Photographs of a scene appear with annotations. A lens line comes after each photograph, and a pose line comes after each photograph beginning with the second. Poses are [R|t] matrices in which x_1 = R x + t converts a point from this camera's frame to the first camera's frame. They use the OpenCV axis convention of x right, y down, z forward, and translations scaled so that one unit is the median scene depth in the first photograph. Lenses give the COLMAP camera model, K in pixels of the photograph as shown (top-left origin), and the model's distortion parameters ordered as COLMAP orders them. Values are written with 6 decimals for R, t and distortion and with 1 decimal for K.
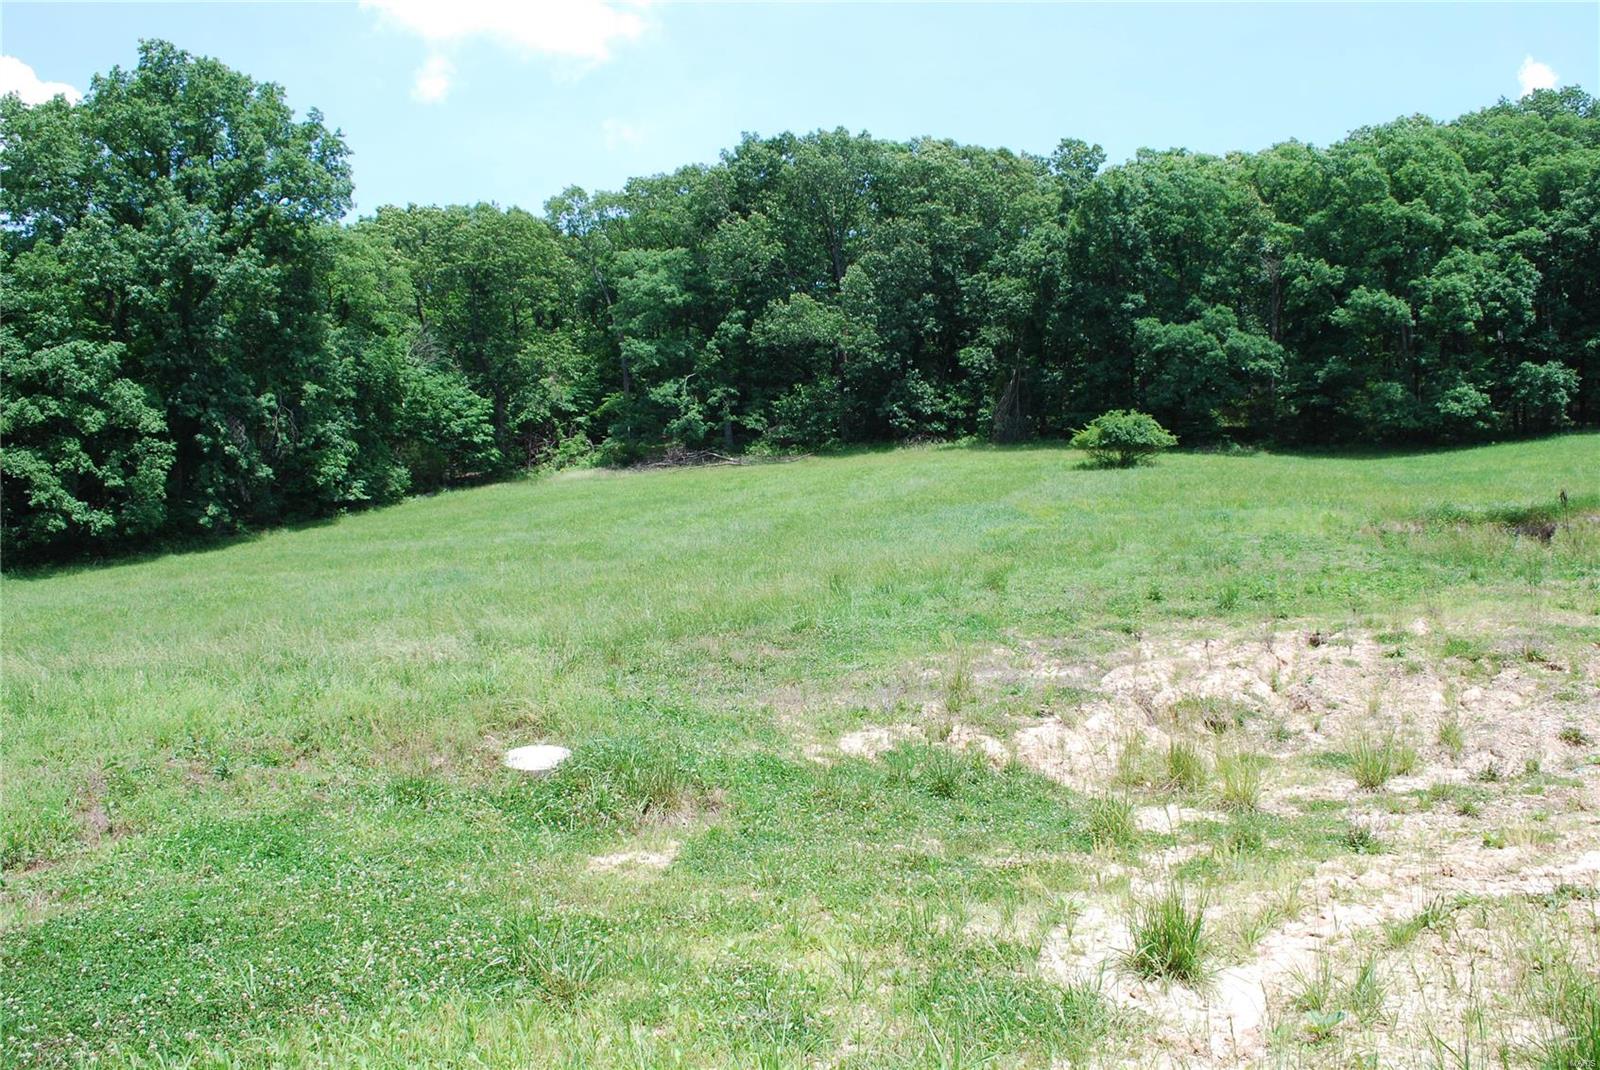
lens RADIAL K [[1257.9, 0, 807.9], [0, 1257.9, 525.0], [0, 0, 1]] dist [-0.089102, 0.013702]
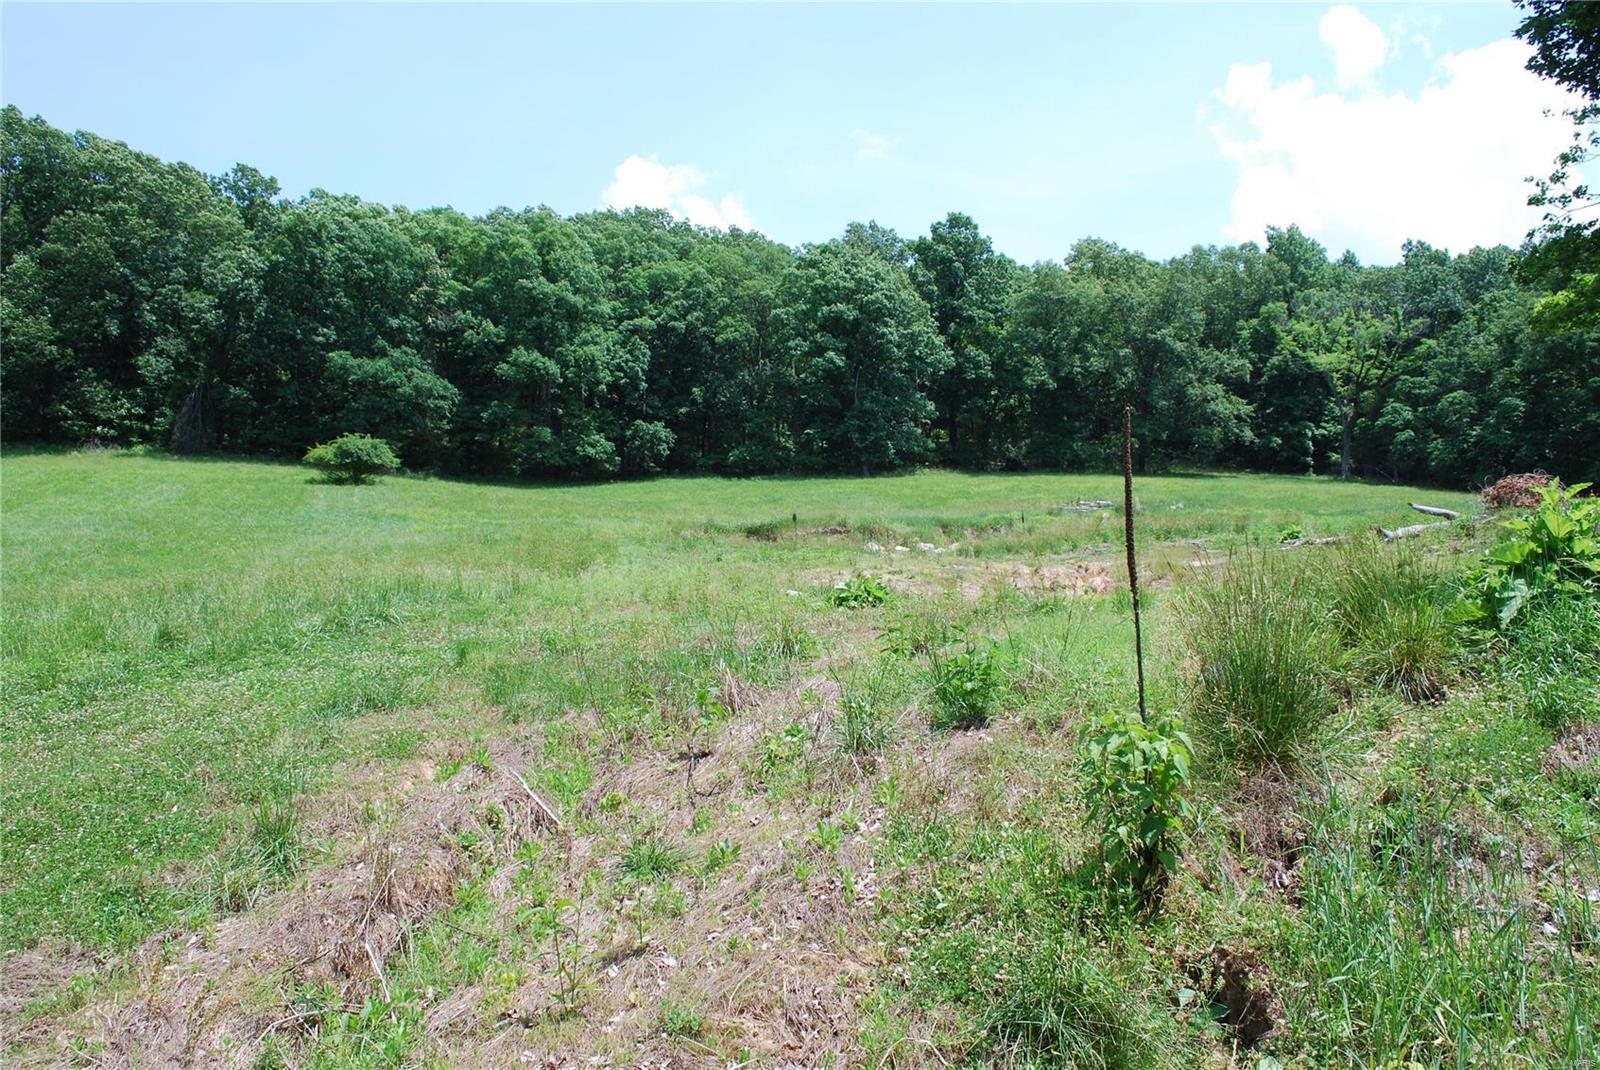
lens RADIAL K [[1257.9, 0, 806.1], [0, 1257.9, 525.7], [0, 0, 1]] dist [-0.089102, 0.013702]
pose [[0.718091, 0.036479, 0.694993, -0.197404], [-0.021141, 0.999308, -0.030610, 0.014288], [-0.695628, 0.007288, 0.718365, -0.075564]]
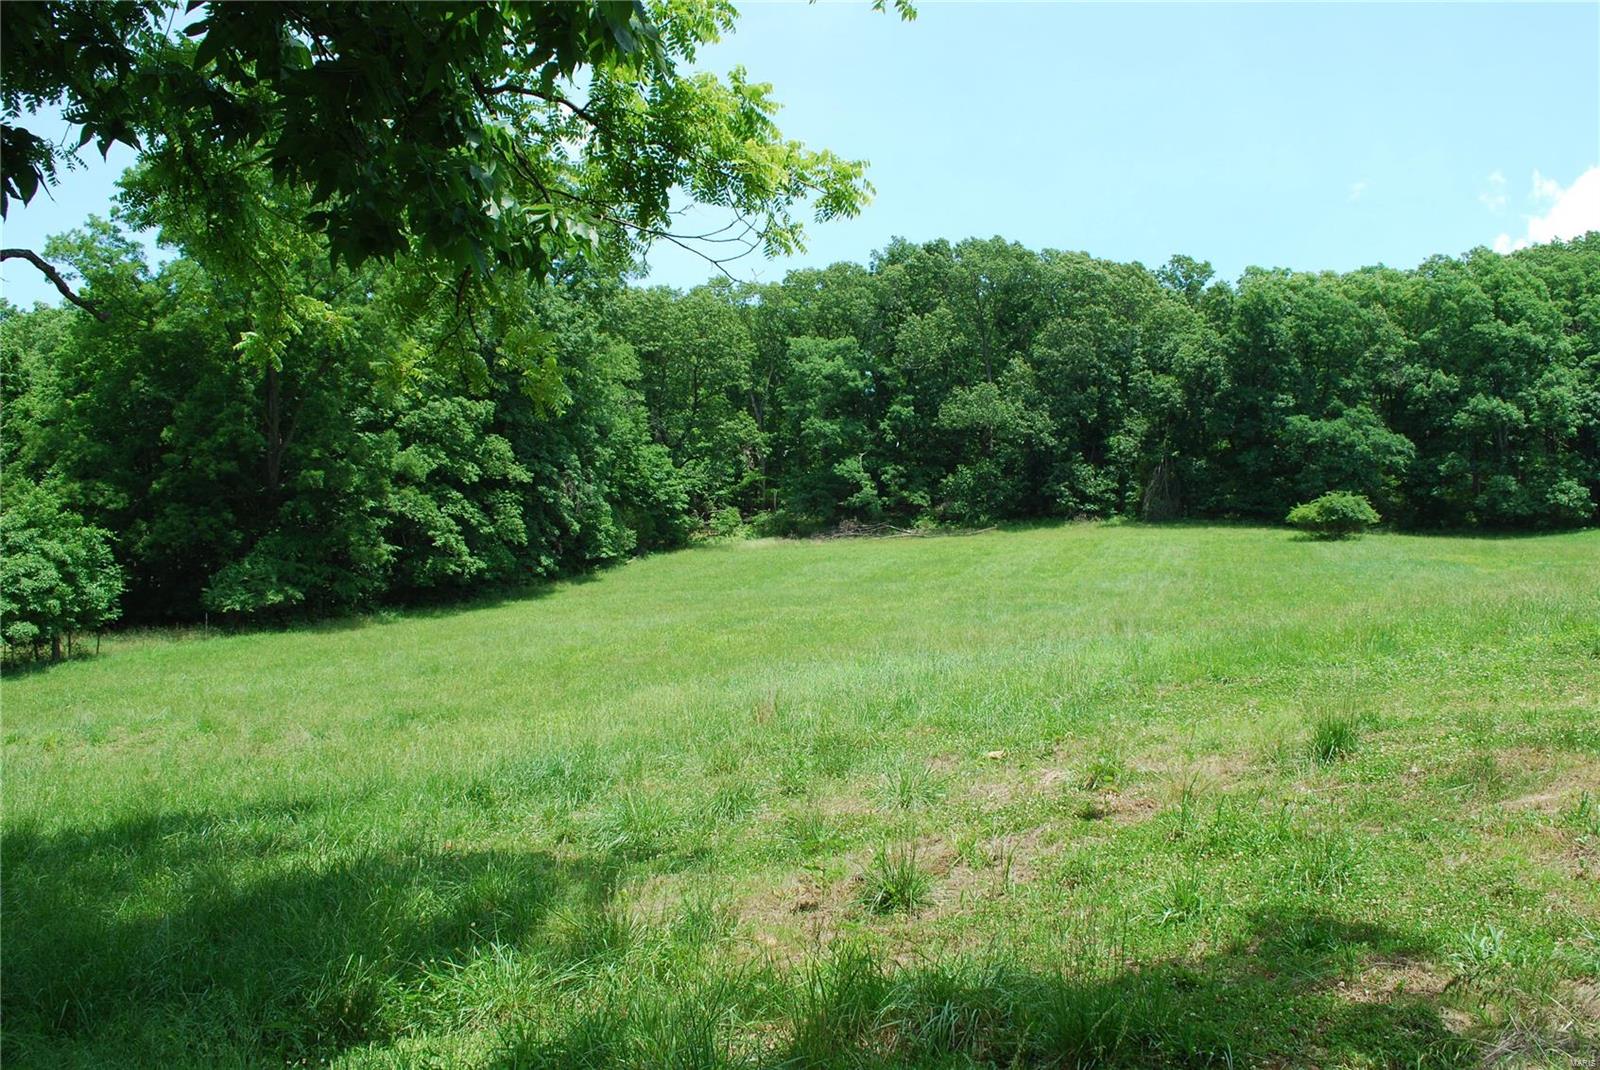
lens RADIAL K [[1257.9, 0, 806.1], [0, 1257.9, 521.9], [0, 0, 1]] dist [-0.089102, 0.013702]
pose [[0.994458, 0.024899, 0.102140, -0.306284], [-0.017161, 0.996965, -0.075942, 0.027891], [-0.103721, 0.073769, 0.991867, -0.084505]]
